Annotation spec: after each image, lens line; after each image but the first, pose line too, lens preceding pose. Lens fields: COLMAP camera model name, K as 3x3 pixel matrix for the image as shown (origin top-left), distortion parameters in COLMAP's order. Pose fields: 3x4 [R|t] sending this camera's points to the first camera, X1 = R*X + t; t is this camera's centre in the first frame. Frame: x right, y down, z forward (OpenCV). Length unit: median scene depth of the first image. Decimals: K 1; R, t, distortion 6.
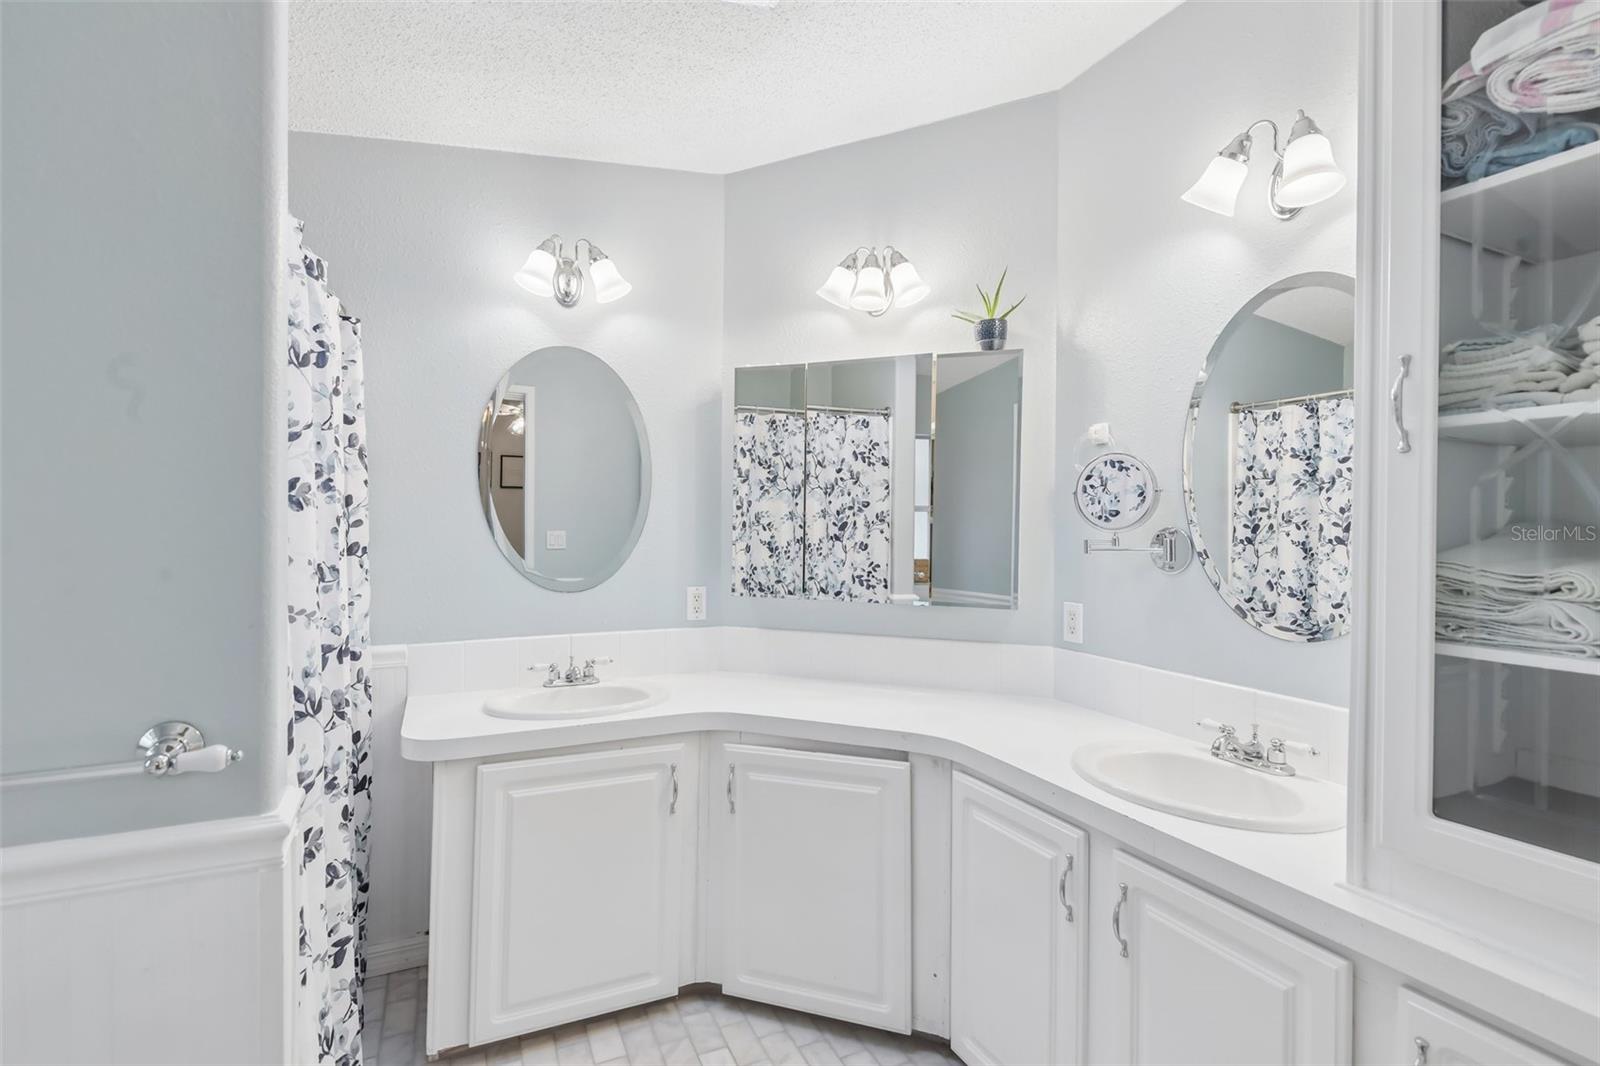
lens RADIAL K [[749.2, 0, 789.2], [0, 749.2, 527.4], [0, 0, 1]] dist [0.026550, -0.020553]
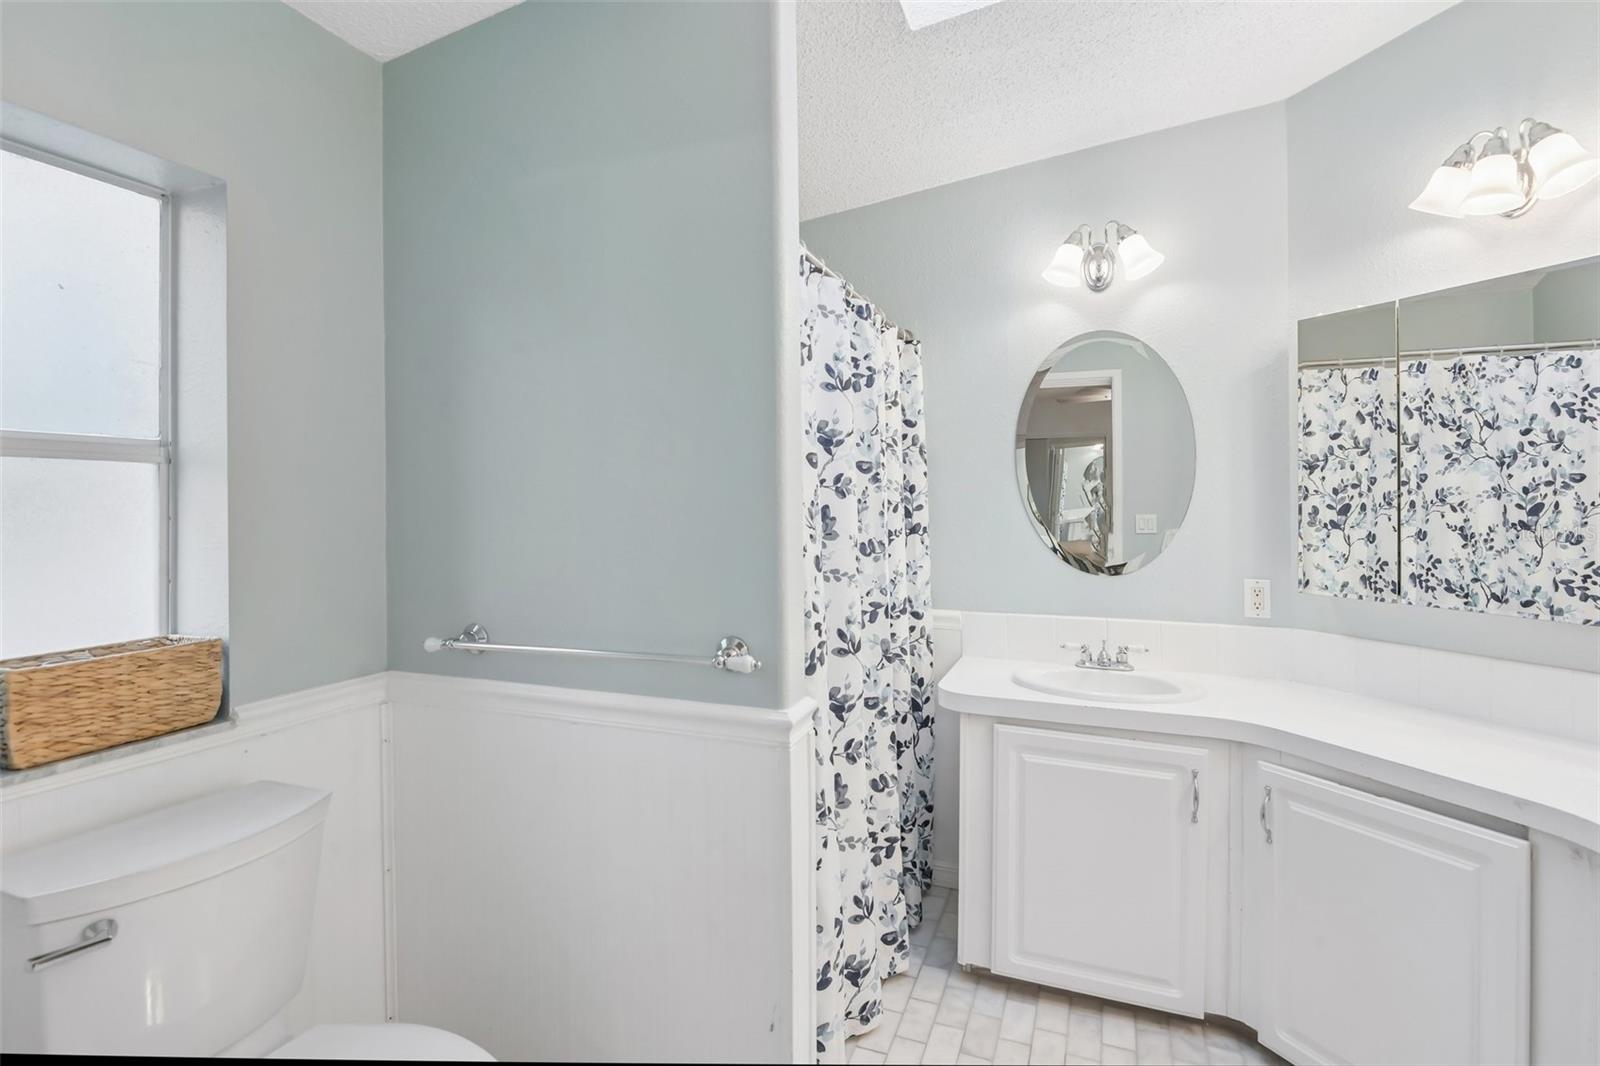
lens RADIAL K [[749.2, 0, 805.3], [0, 749.2, 516.1], [0, 0, 1]] dist [0.026550, -0.020553]
pose [[0.705515, 0.006683, -0.708663, 0.158193], [-0.001226, 0.999966, 0.008210, -0.001334], [0.708694, -0.004923, 0.705499, 0.011235]]
